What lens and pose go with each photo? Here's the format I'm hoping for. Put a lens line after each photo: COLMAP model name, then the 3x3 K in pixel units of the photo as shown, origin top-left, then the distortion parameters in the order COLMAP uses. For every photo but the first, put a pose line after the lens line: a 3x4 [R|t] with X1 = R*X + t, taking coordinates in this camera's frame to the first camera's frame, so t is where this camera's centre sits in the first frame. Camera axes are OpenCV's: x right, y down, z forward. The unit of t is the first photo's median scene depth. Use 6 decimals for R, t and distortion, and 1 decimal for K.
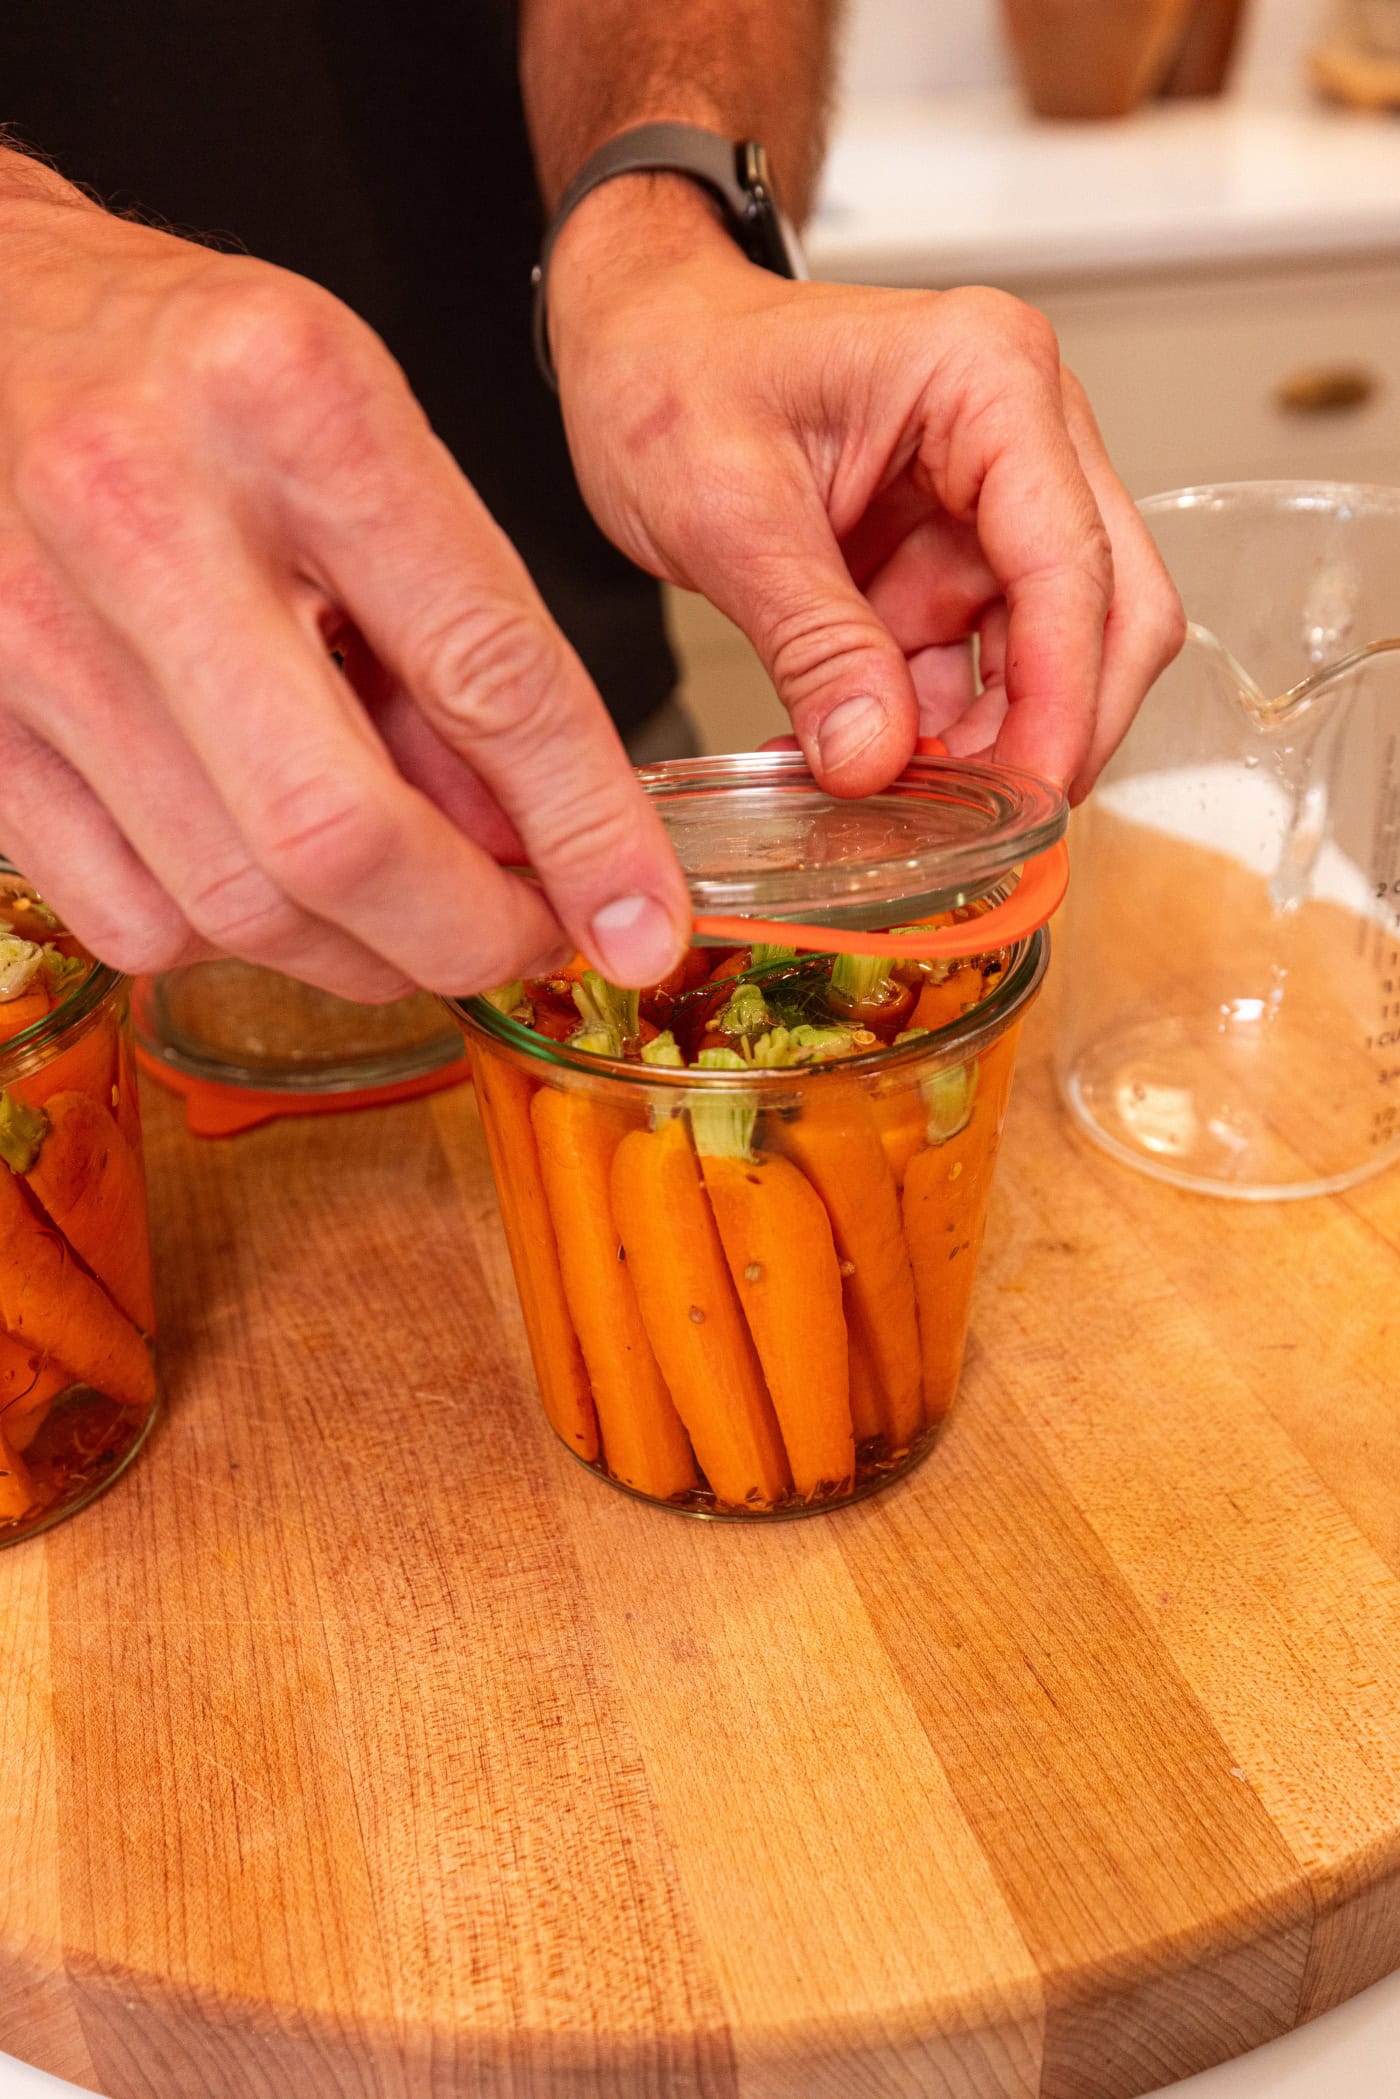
lens RADIAL K [[2518.2, 0, 707.4], [0, 2518.2, 1047.9], [0, 0, 1]] dist [0.041726, 0.000000]
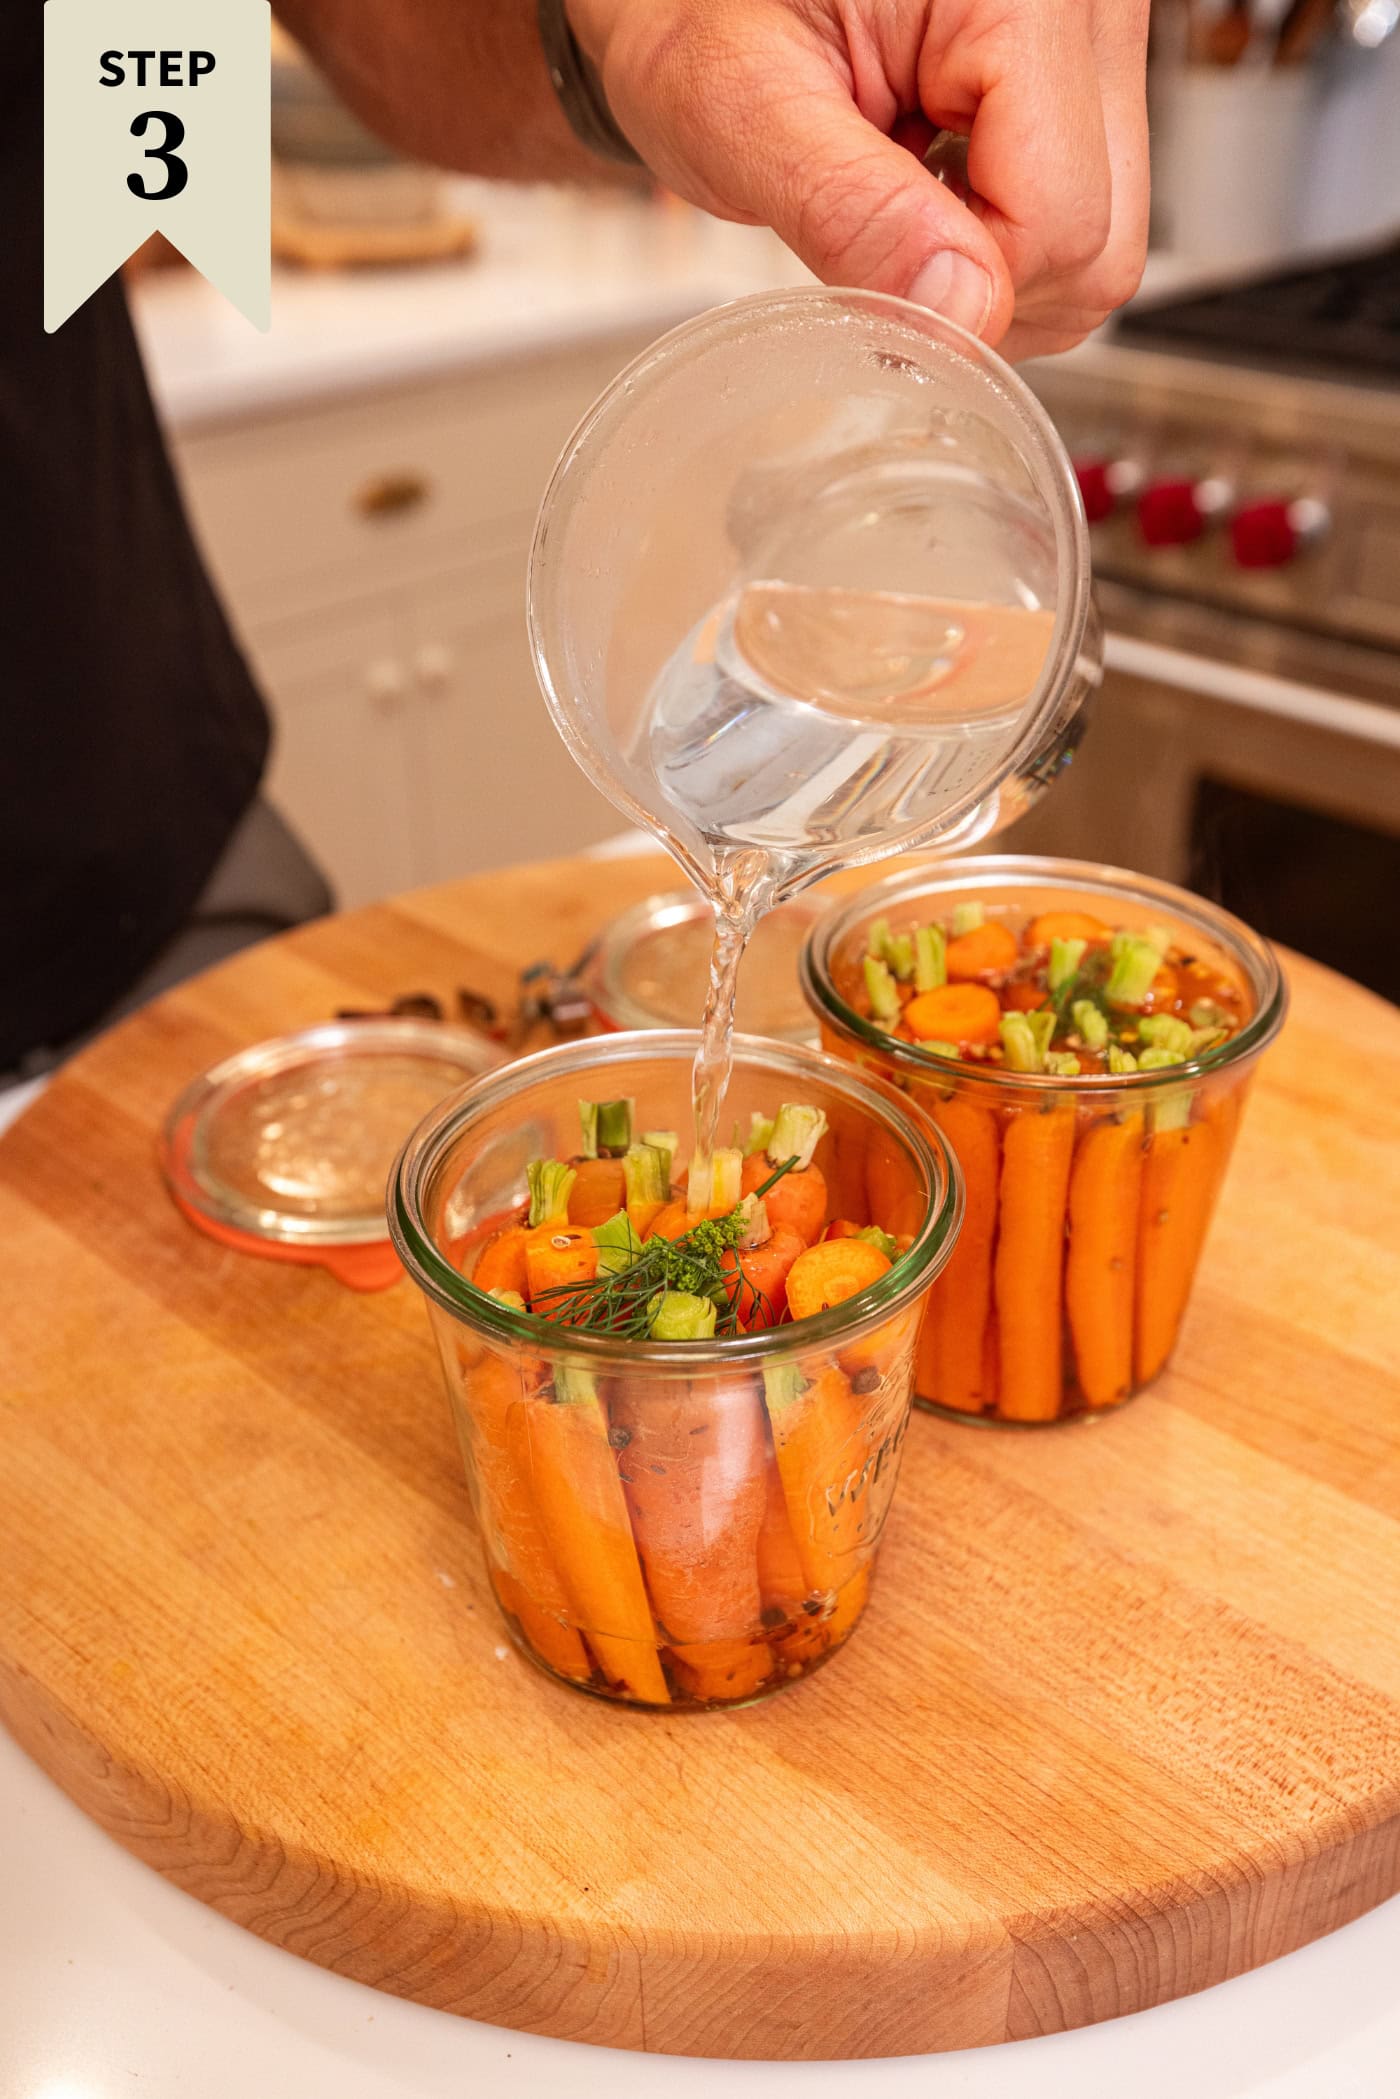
lens RADIAL K [[2130.5, 0, 751.4], [0, 2130.5, 982.7], [0, 0, 1]] dist [0.032277, 0.000000]
pose [[0.832029, -0.239543, 0.500346, -0.696947], [0.251534, 0.966821, 0.044592, -0.131482], [-0.494427, 0.088752, 0.864676, 0.147673]]
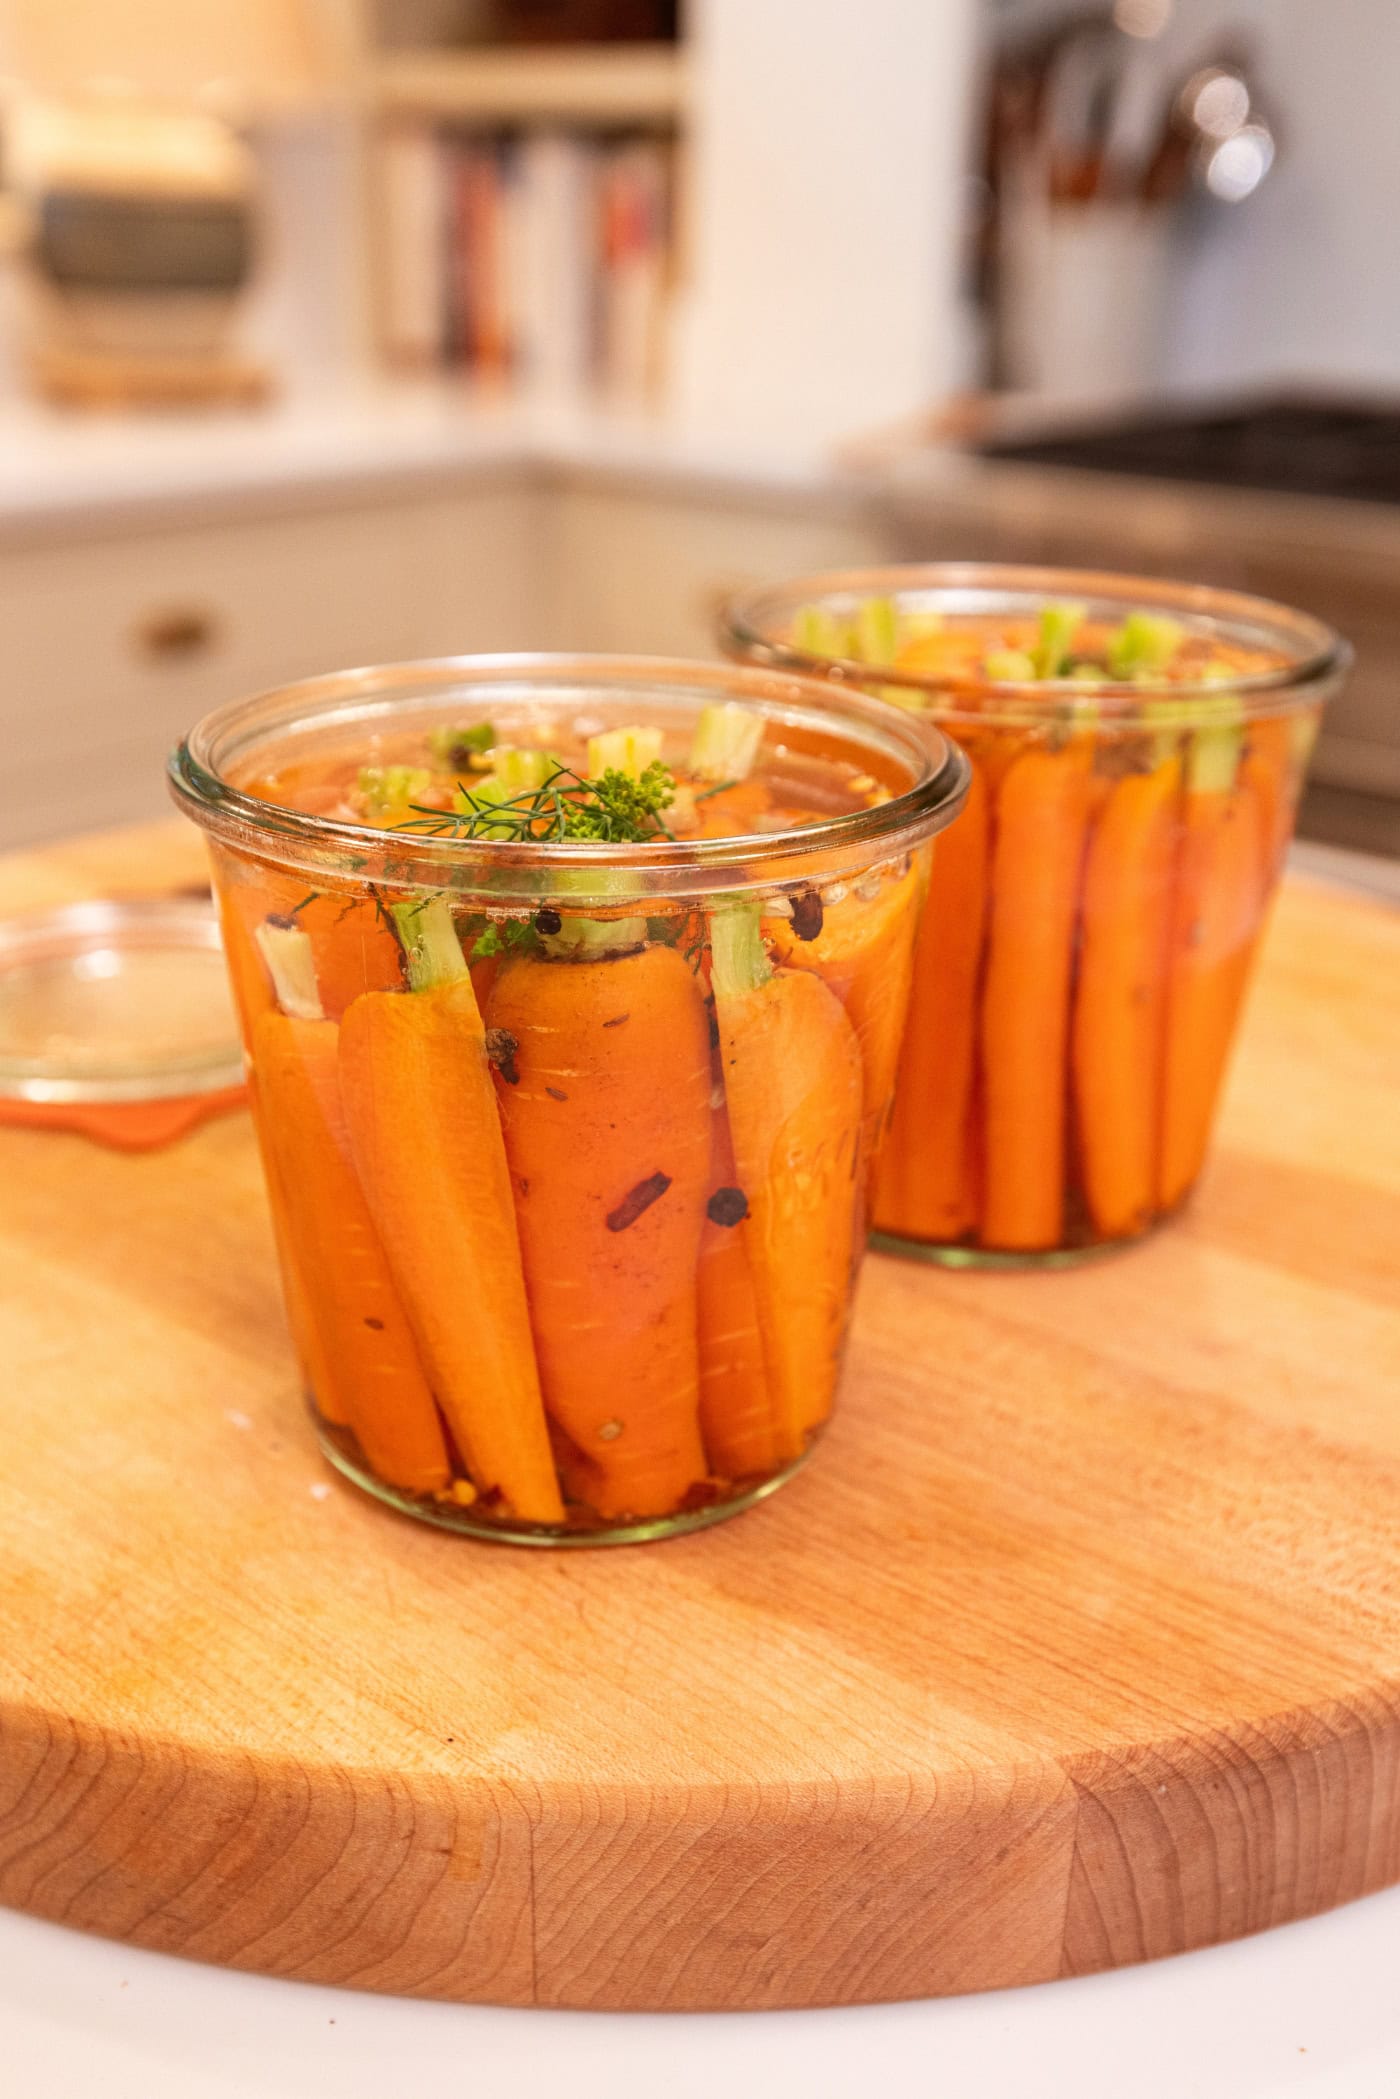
lens RADIAL K [[2322.4, 0, 706.0], [0, 2322.4, 1050.8], [0, 0, 1]] dist [0.035169, 0.000000]
pose [[0.796141, -0.178269, 0.578256, -0.686789], [0.261762, 0.963041, -0.063499, 0.143954], [-0.545564, 0.201919, 0.813381, 0.383885]]
